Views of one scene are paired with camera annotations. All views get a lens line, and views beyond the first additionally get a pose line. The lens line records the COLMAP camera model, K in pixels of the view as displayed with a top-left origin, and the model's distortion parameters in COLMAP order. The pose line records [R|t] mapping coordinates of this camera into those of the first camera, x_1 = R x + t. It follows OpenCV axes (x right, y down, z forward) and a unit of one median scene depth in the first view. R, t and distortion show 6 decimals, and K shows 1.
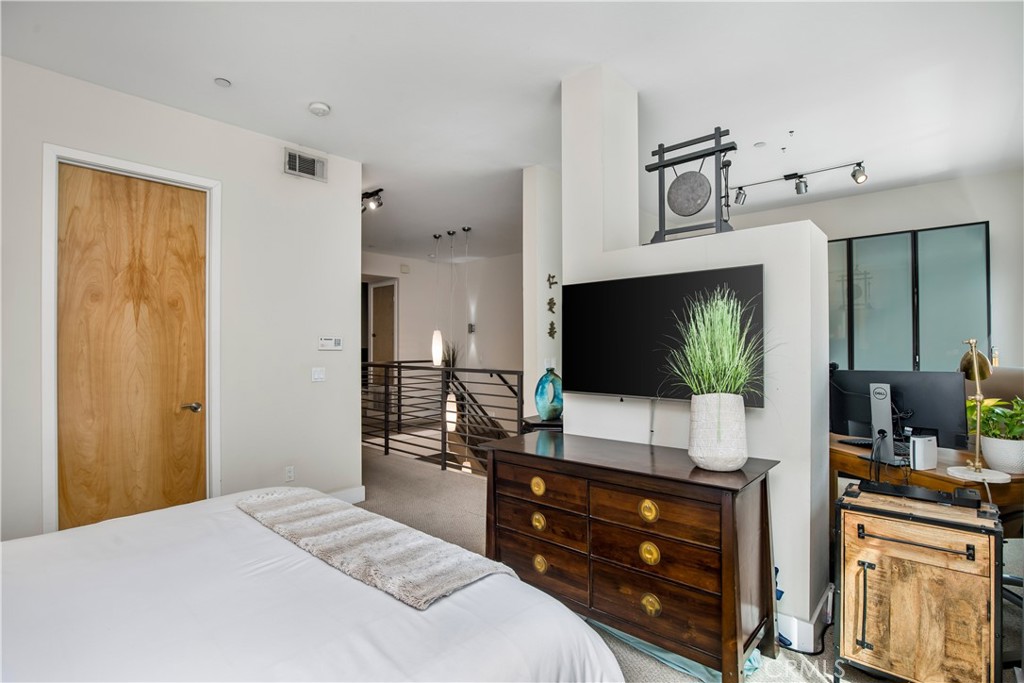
lens RADIAL K [[498.8, 0, 516.7], [0, 498.8, 346.3], [0, 0, 1]] dist [-0.003004, -0.000348]
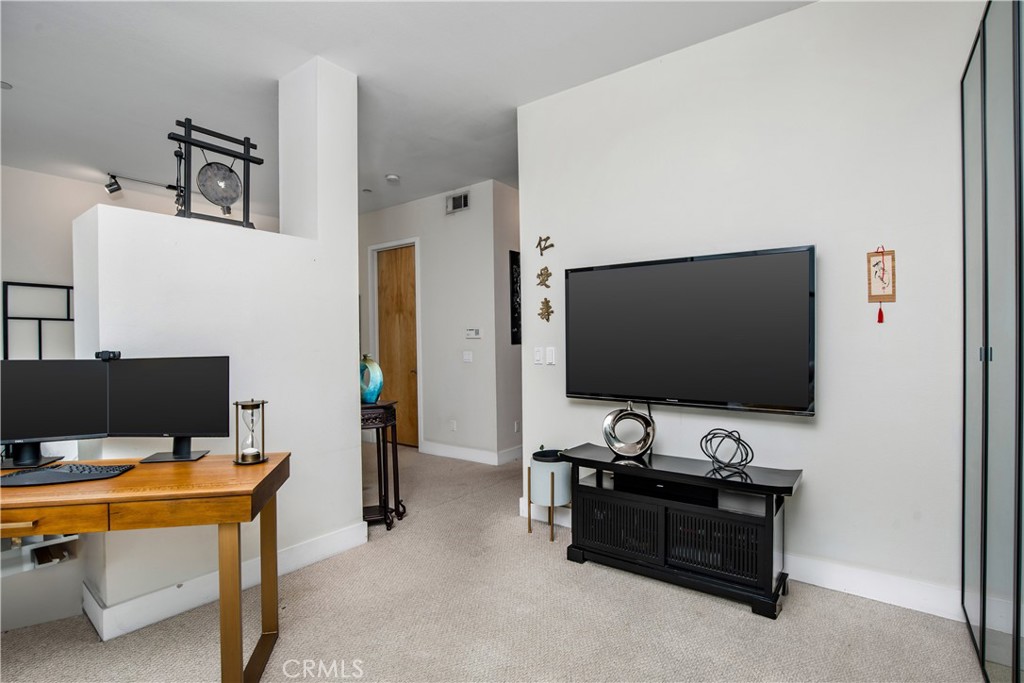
lens RADIAL K [[498.8, 0, 516.7], [0, 498.8, 346.3], [0, 0, 1]] dist [-0.003004, -0.000348]
pose [[0.088075, 0.011735, -0.996045, 0.824704], [0.010068, 0.999869, 0.012671, 0.011940], [0.996063, -0.011144, 0.087946, 0.899126]]
